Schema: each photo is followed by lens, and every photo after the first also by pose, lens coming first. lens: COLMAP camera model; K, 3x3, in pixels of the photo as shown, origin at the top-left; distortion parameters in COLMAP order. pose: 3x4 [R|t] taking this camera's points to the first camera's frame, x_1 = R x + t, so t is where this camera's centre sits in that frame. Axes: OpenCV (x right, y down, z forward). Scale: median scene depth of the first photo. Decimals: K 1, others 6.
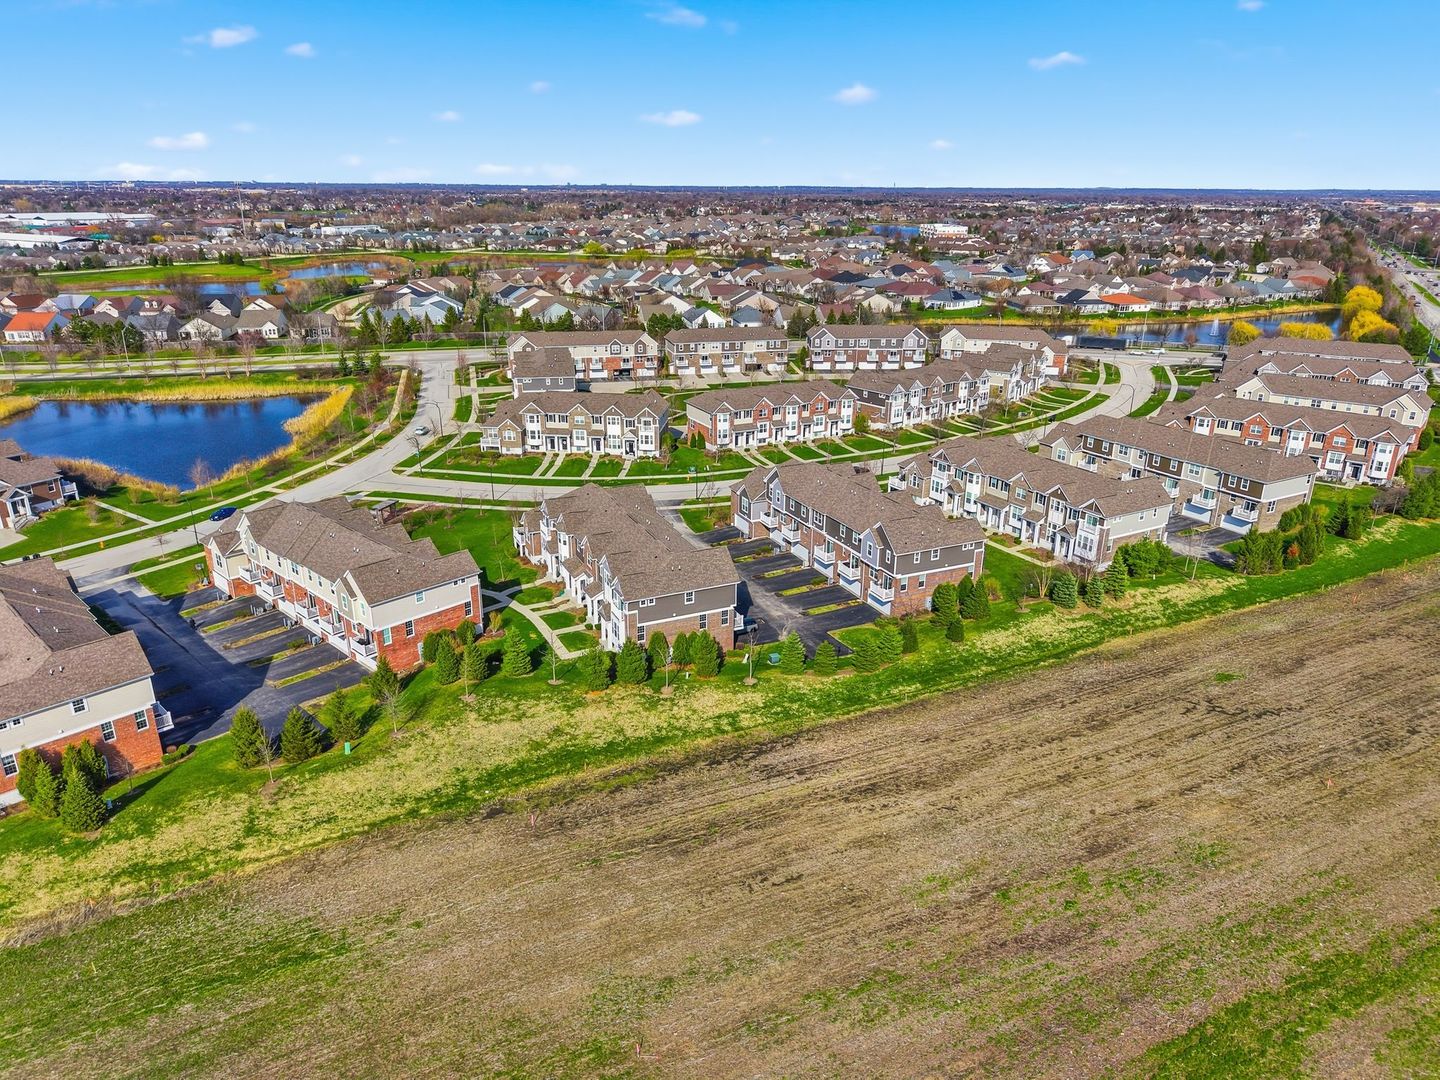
lens RADIAL K [[930.6, 0, 720.0], [0, 930.6, 540.0], [0, 0, 1]] dist [0.018171, -0.003262]
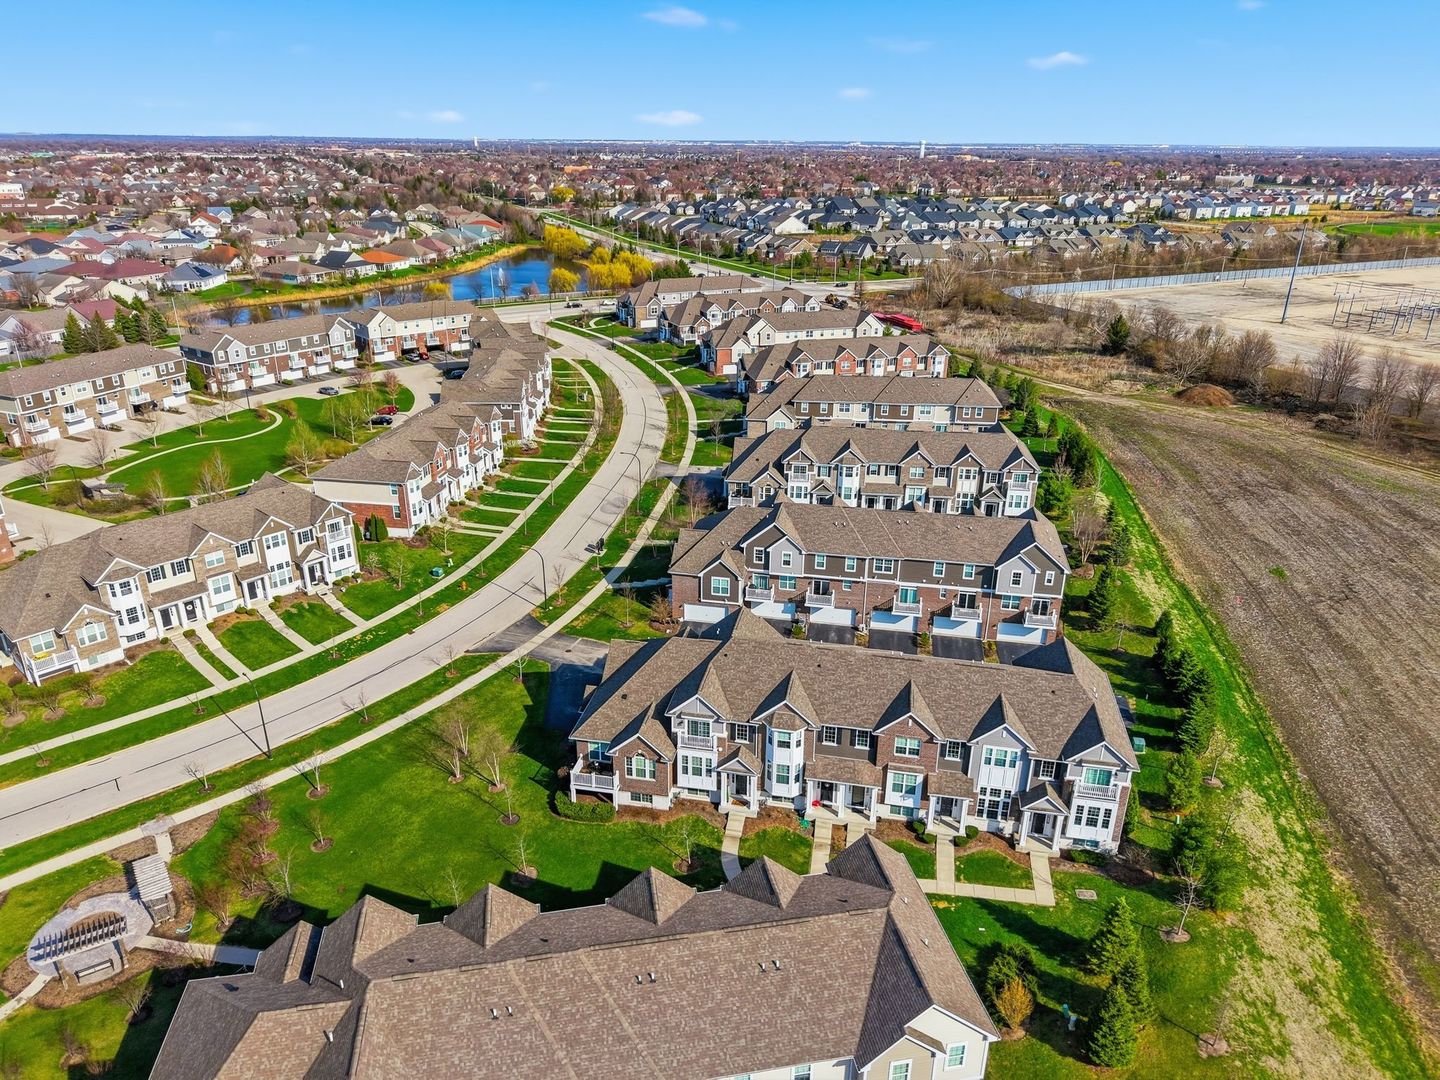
lens RADIAL K [[930.6, 0, 720.0], [0, 930.6, 540.0], [0, 0, 1]] dist [0.018171, -0.003262]
pose [[0.596070, -0.315091, 0.738524, -0.371461], [0.279513, 0.943682, 0.177024, -0.150306], [-0.752710, 0.100909, 0.650573, 0.392942]]
